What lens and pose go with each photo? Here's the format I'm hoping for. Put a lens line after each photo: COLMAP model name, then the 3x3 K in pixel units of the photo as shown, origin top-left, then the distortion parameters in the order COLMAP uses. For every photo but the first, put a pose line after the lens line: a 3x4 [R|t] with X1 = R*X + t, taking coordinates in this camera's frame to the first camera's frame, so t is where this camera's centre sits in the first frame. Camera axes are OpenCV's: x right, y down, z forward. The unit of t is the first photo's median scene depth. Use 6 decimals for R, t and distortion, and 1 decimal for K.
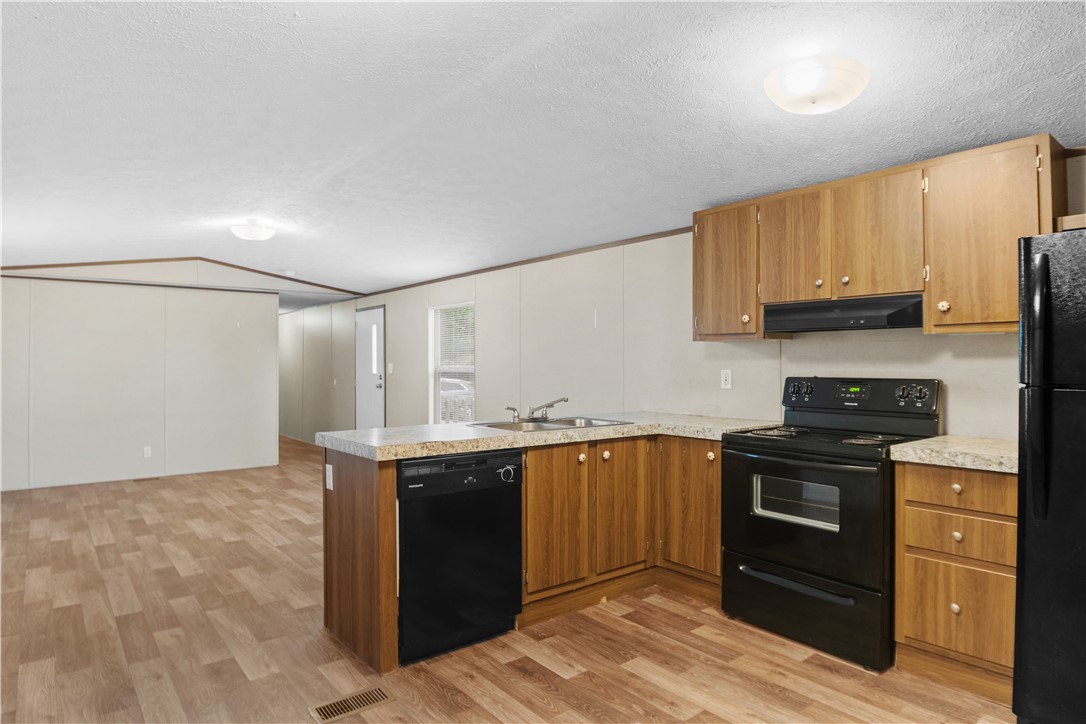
lens RADIAL K [[609.7, 0, 492.8], [0, 609.7, 350.5], [0, 0, 1]] dist [-0.003210, 0.001912]
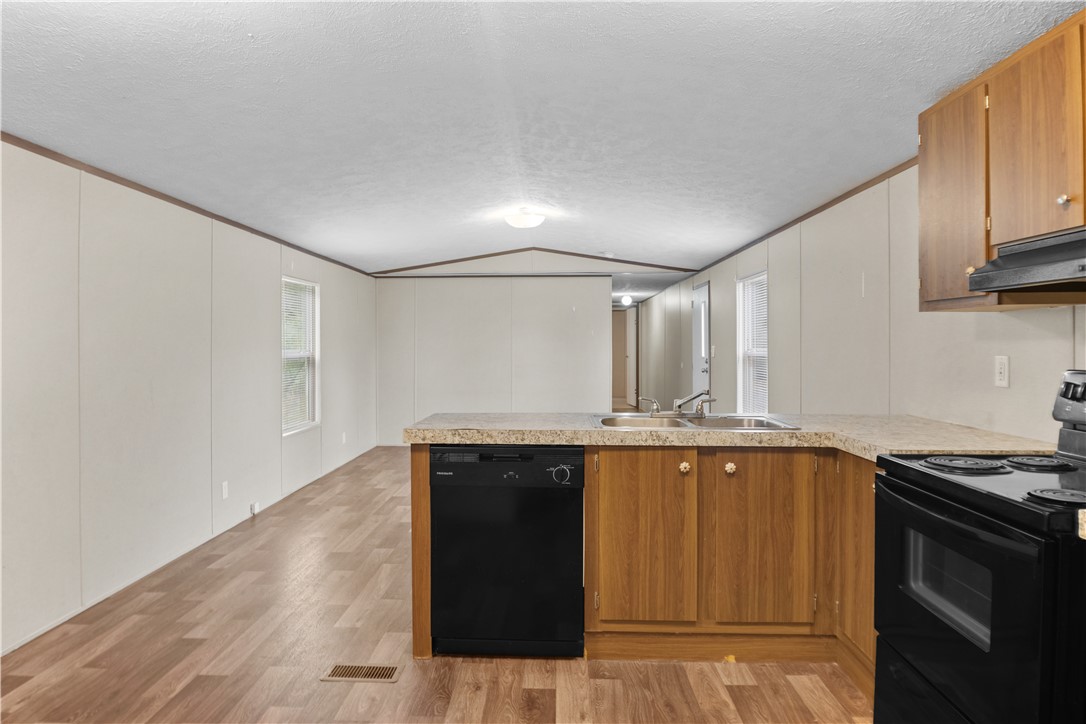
lens RADIAL K [[639.5, 0, 534.3], [0, 639.5, 337.8], [0, 0, 1]] dist [-0.005193, -0.001249]
pose [[0.787447, -0.007878, -0.616332, 0.510320], [0.013434, 0.999900, 0.004384, 0.004843], [0.616236, -0.011732, 0.787474, 0.246747]]
